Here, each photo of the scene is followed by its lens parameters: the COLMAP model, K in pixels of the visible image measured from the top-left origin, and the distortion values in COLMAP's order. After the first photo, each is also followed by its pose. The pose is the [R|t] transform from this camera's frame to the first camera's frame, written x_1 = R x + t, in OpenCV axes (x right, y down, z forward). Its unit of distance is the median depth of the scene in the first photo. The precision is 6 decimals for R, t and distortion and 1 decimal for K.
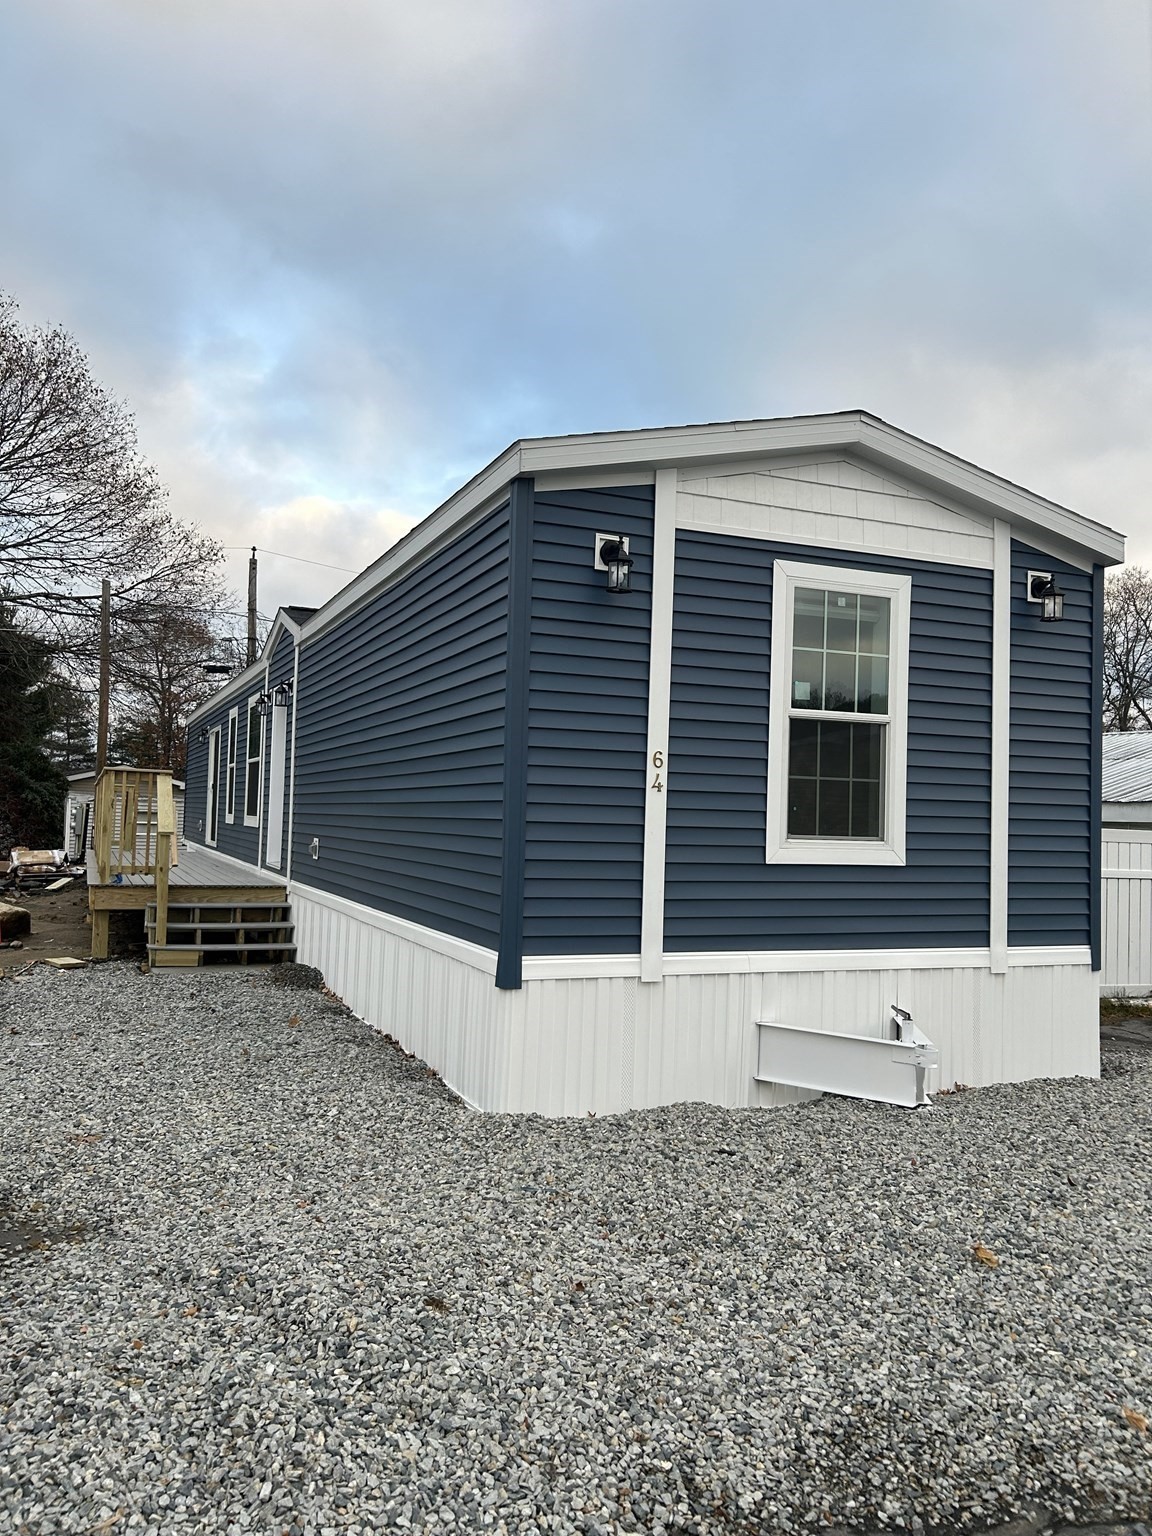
lens RADIAL K [[1155.4, 0, 580.2], [0, 1155.4, 763.3], [0, 0, 1]] dist [0.008780, -0.016170]
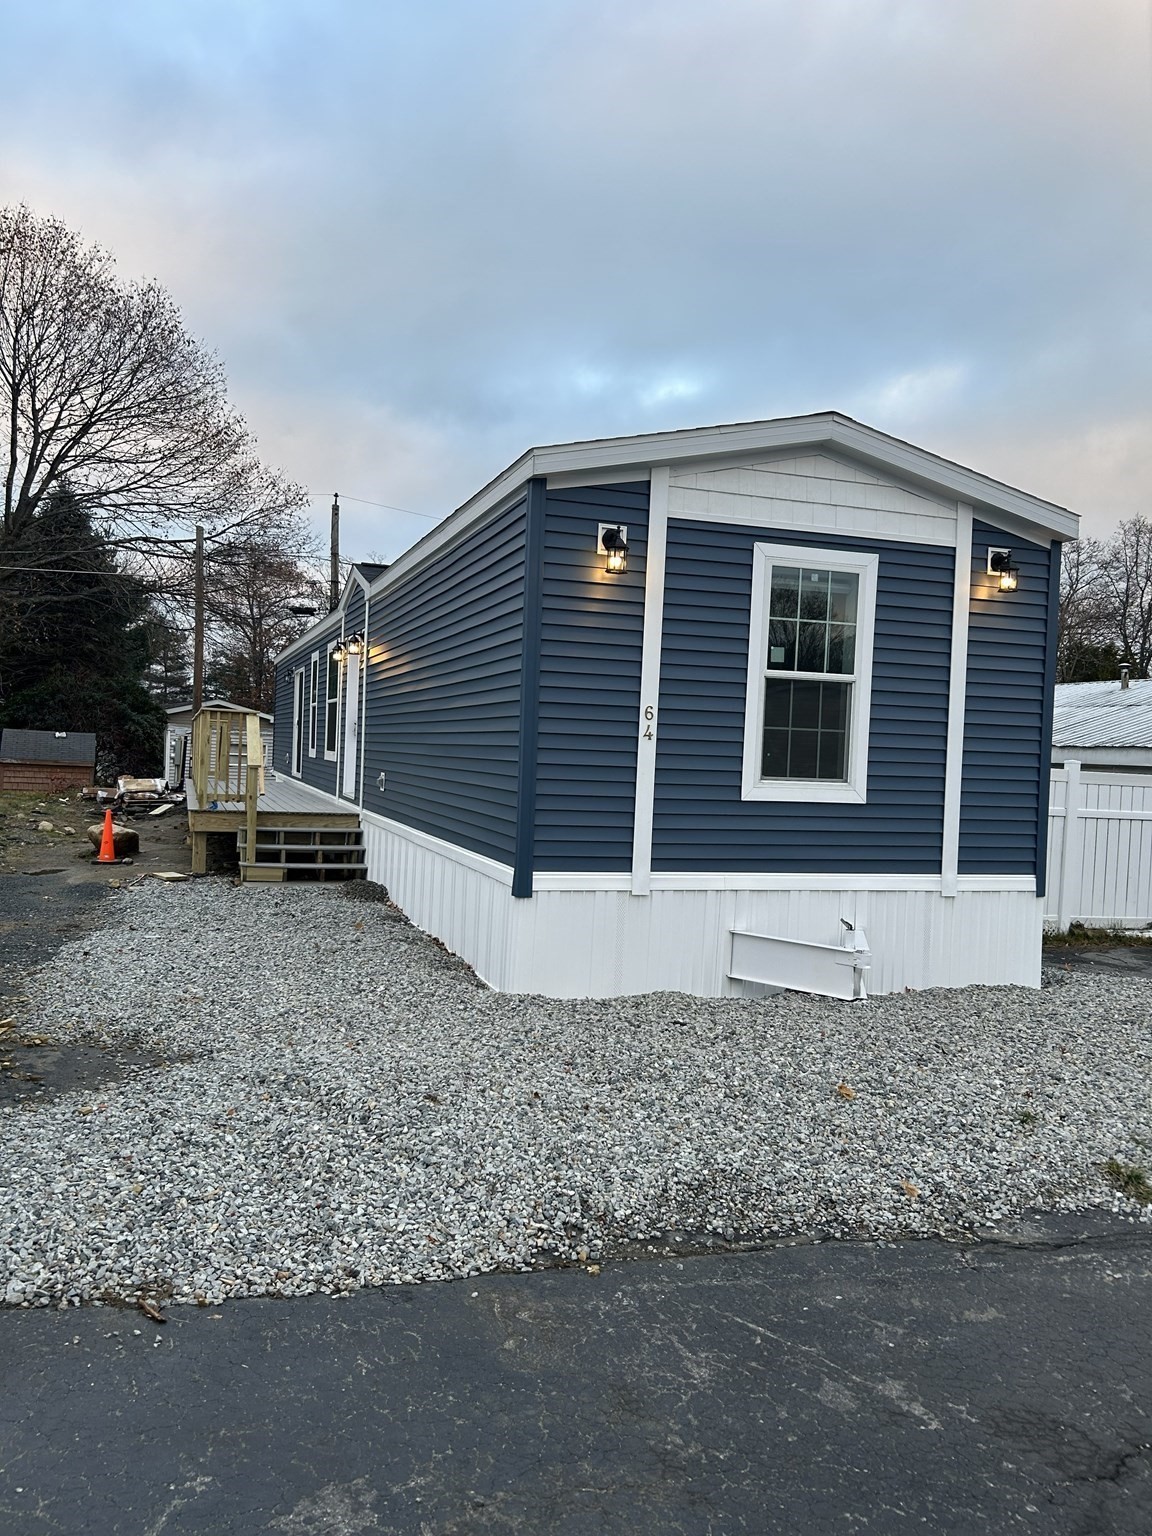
lens RADIAL K [[1155.4, 0, 581.7], [0, 1155.4, 772.7], [0, 0, 1]] dist [0.008780, -0.016170]
pose [[0.997378, 0.013401, -0.071118, 0.078344], [-0.008792, 0.997864, 0.064733, -0.016869], [0.071834, -0.063938, 0.995365, -0.195999]]
